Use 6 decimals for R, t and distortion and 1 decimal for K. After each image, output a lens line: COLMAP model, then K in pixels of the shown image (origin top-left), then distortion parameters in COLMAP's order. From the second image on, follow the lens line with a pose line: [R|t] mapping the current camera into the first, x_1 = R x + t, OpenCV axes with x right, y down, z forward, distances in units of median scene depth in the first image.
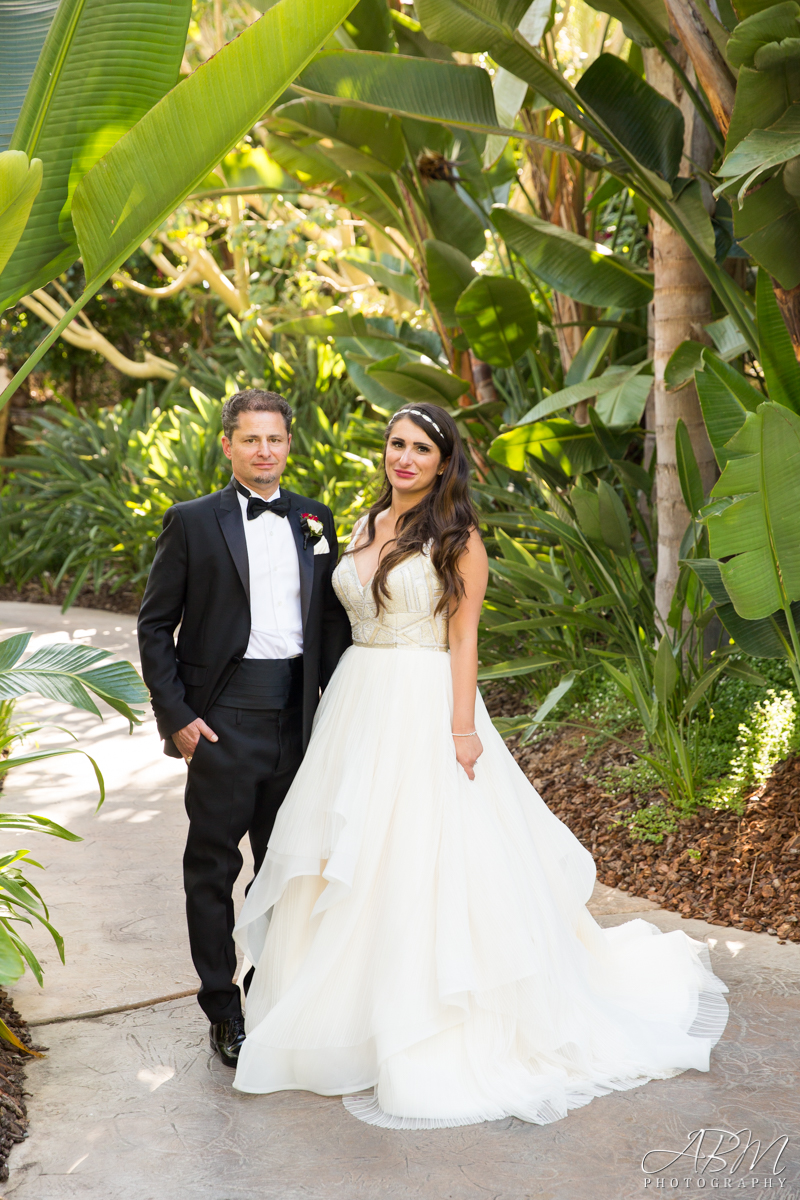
lens RADIAL K [[2010.1, 0, 399.2], [0, 2010.1, 600.2], [0, 0, 1]] dist [0.086265, 0.000000]
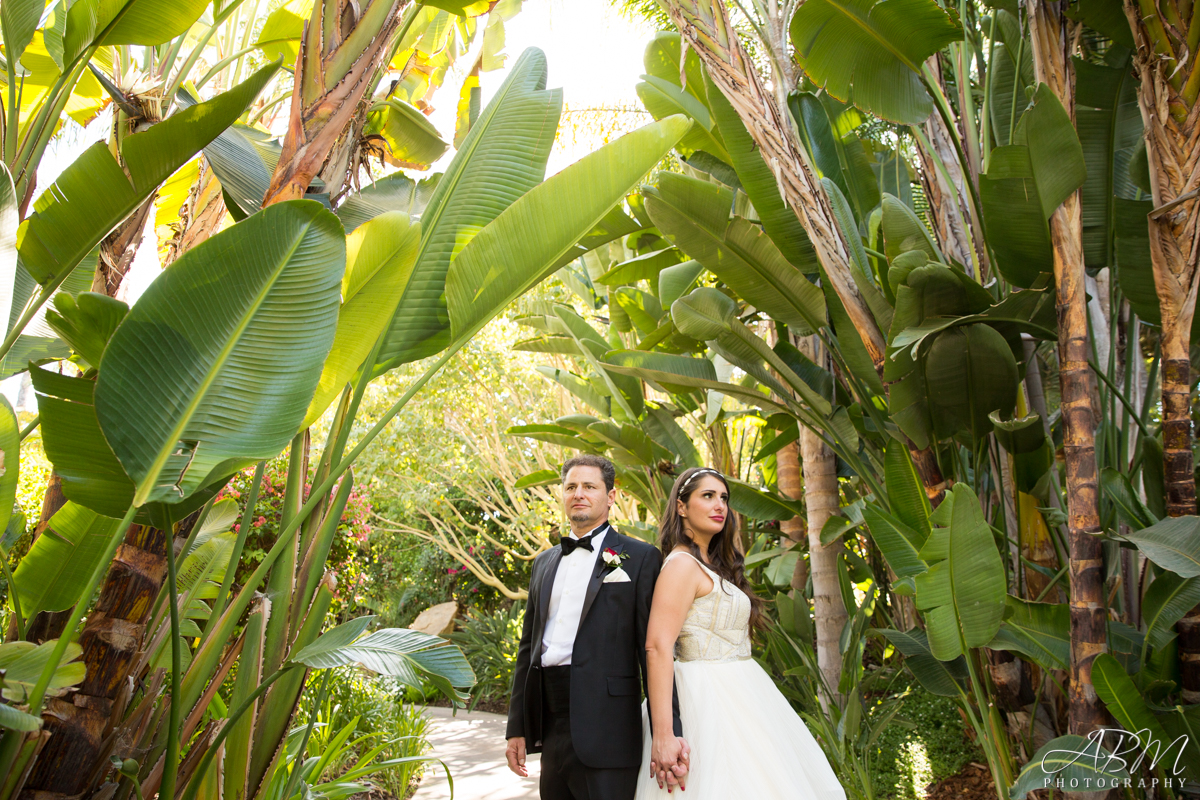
lens RADIAL K [[832.0, 0, 601.4], [0, 832.0, 398.8], [0, 0, 1]] dist [-0.065995, 0.002475]
pose [[0.999365, 0.004707, -0.035305, -0.017564], [-0.017610, 0.926905, -0.374883, 0.028873], [0.030960, 0.375267, 0.926400, 0.220411]]
